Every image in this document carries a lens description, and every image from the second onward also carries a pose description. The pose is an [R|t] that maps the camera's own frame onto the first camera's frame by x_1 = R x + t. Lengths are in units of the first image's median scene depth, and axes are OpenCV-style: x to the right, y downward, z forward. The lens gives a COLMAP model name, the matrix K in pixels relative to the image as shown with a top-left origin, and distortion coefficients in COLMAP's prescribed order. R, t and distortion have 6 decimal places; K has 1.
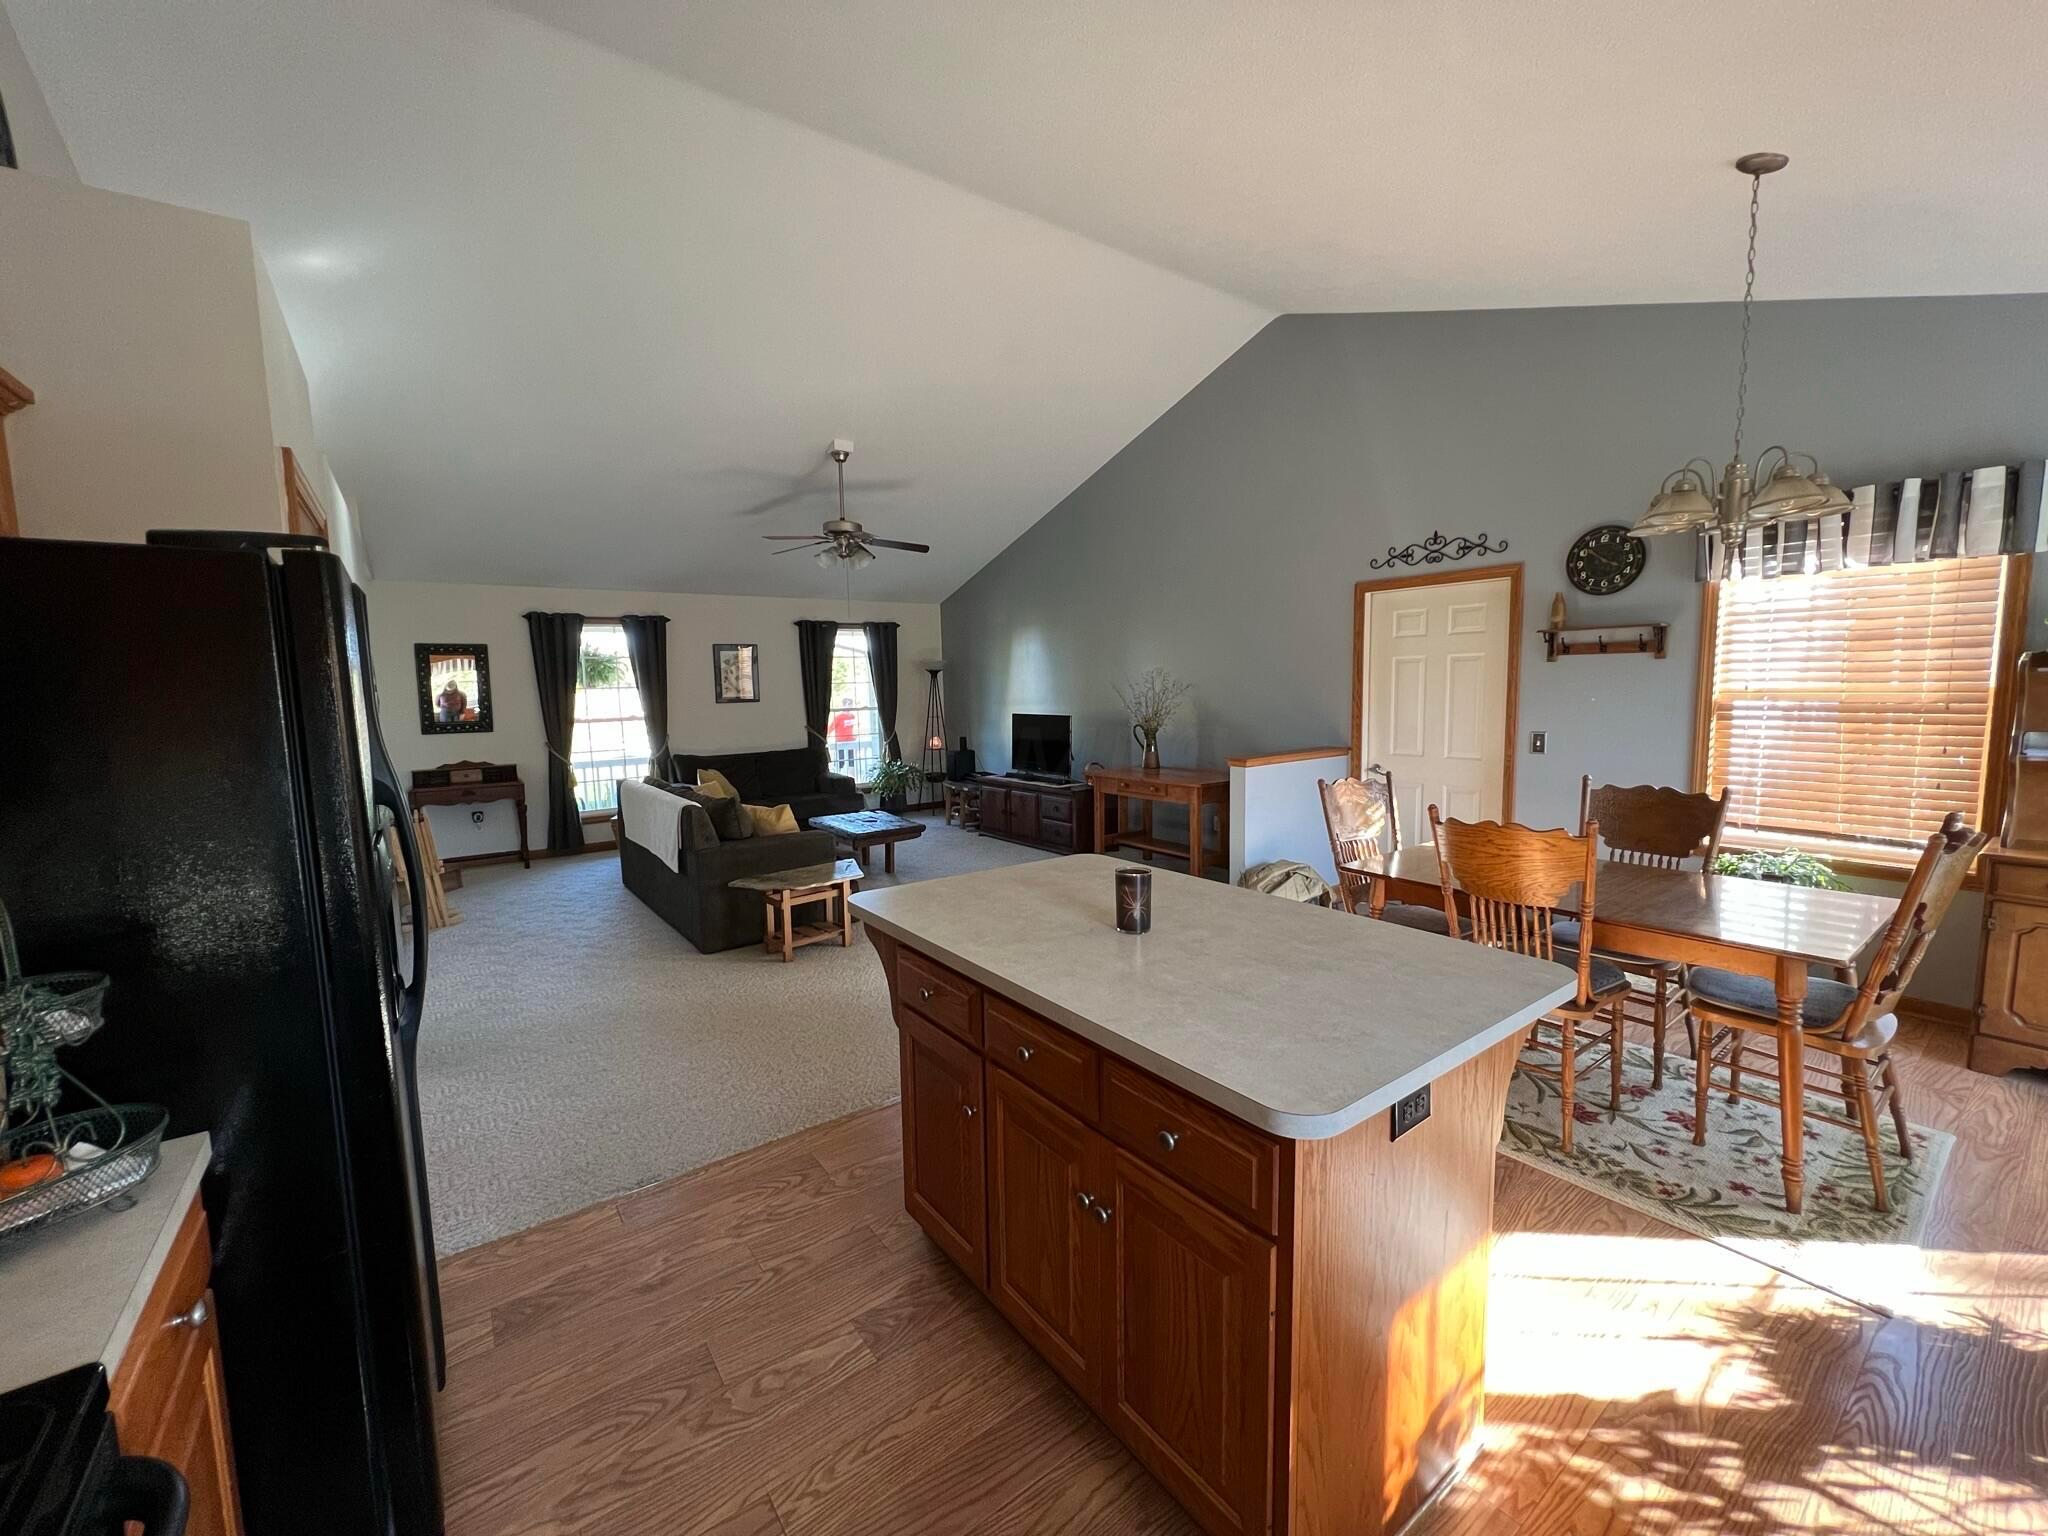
lens RADIAL K [[819.1, 0, 1024.0], [0, 819.1, 768.0], [0, 0, 1]] dist [-0.003747, -0.000462]
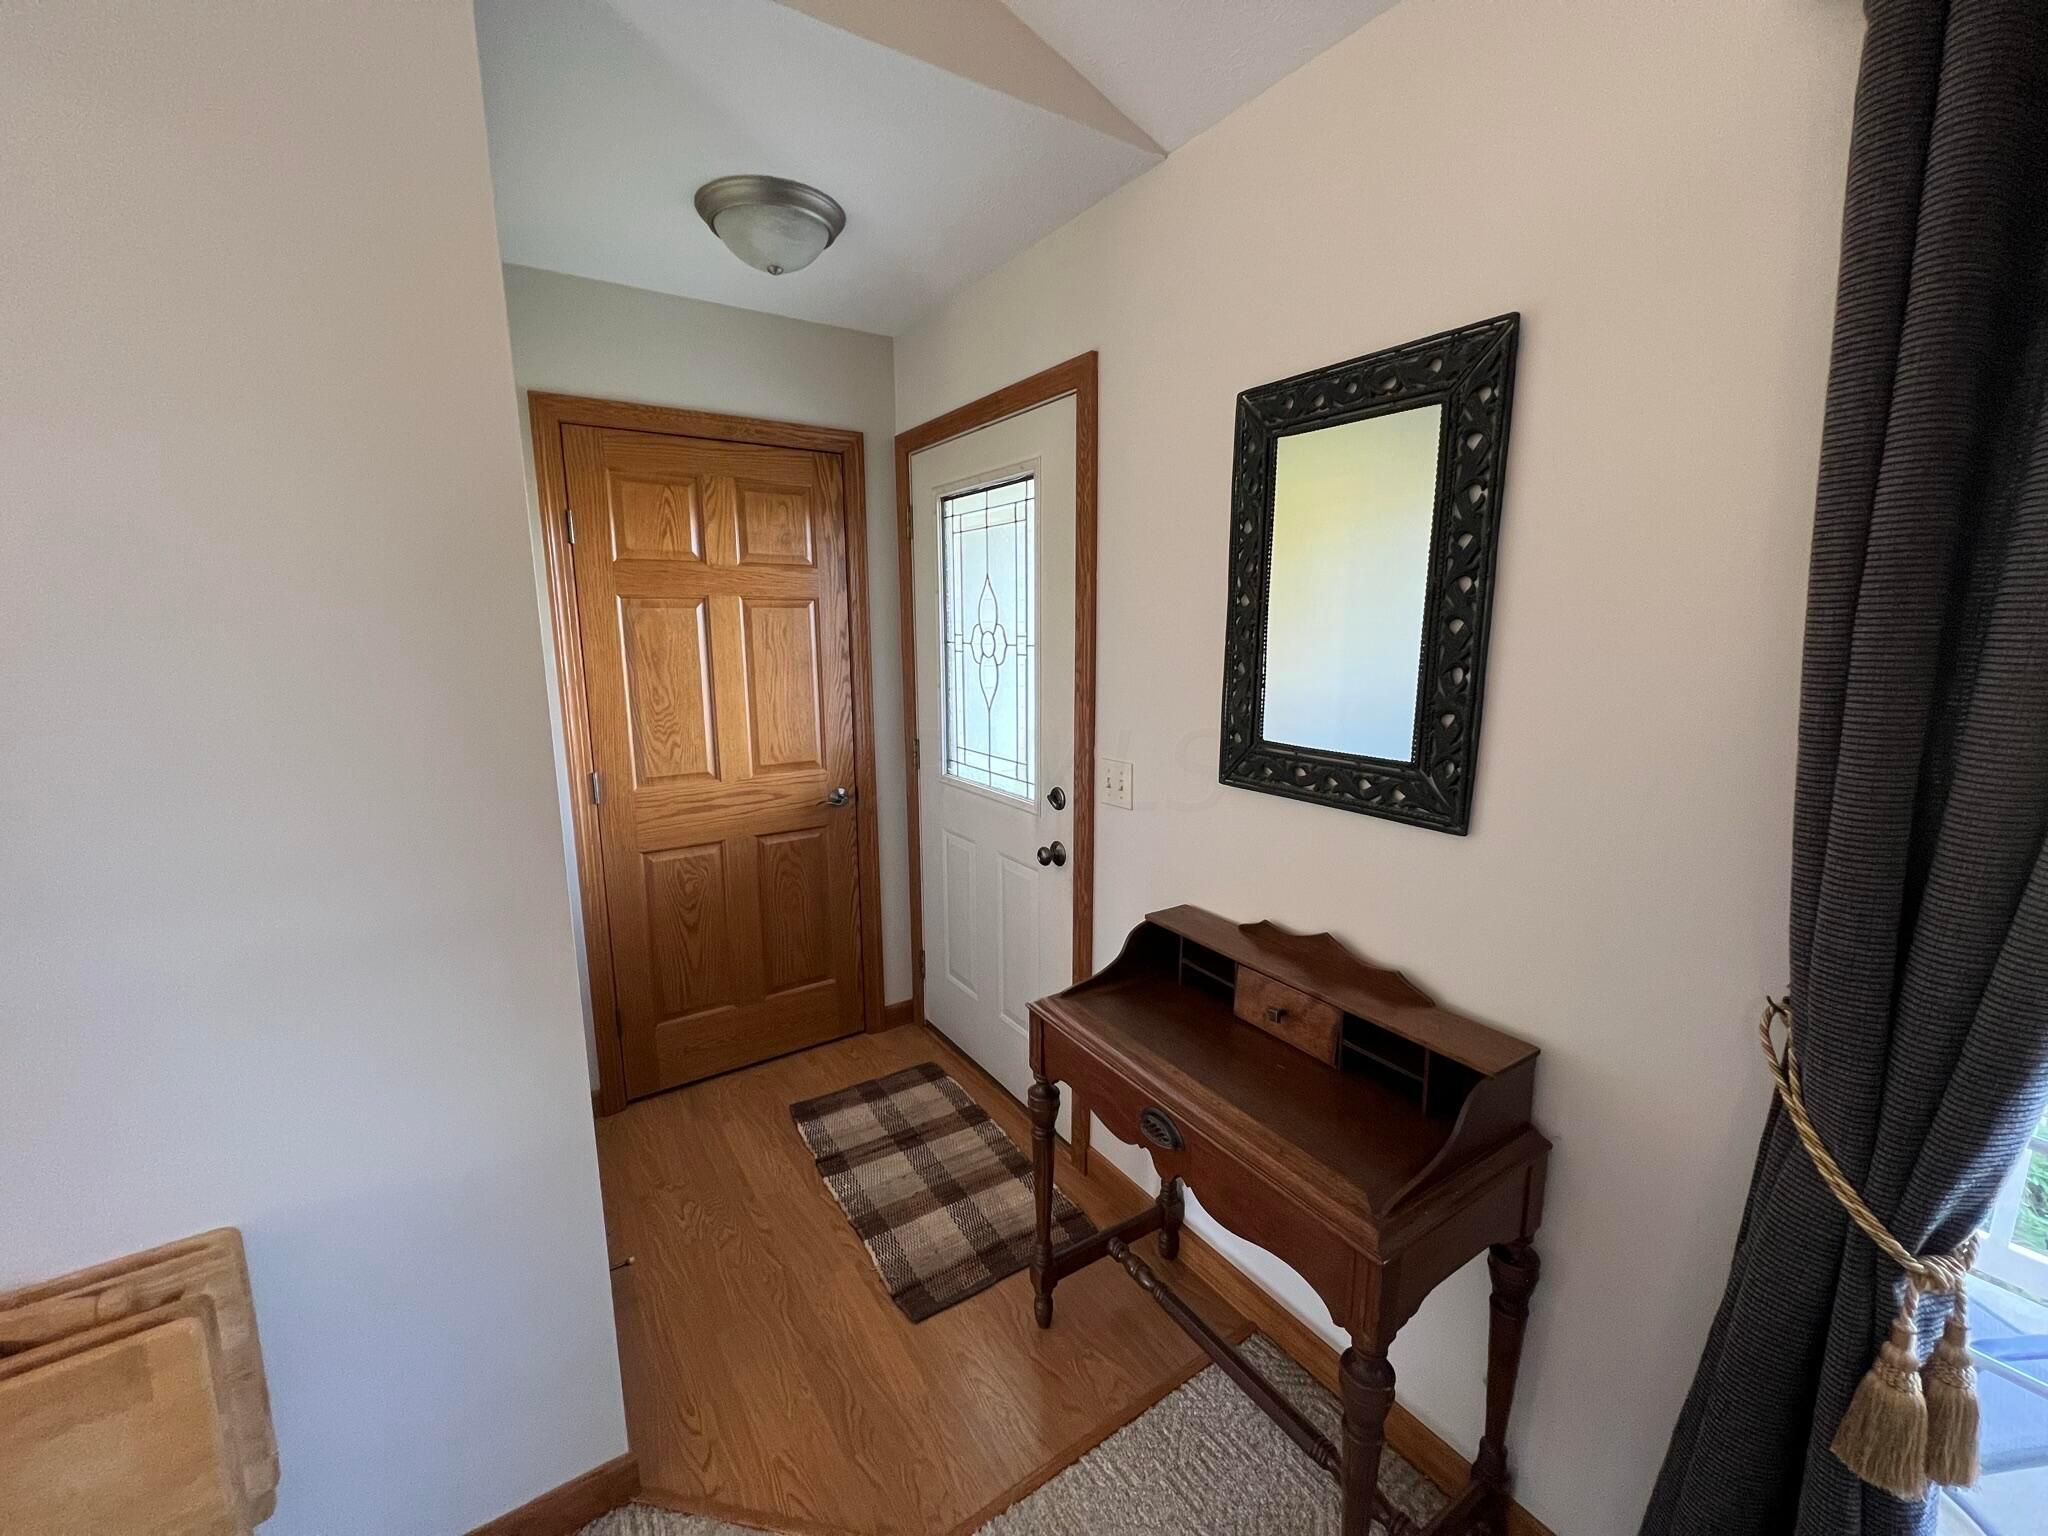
lens RADIAL K [[819.1, 0, 1024.0], [0, 819.1, 768.0], [0, 0, 1]] dist [-0.003747, -0.000462]
pose [[-0.042602, 0.226587, -0.973059, -0.470234], [-0.060929, 0.971541, 0.228901, -0.094119], [0.997233, 0.069039, -0.027584, 0.904529]]
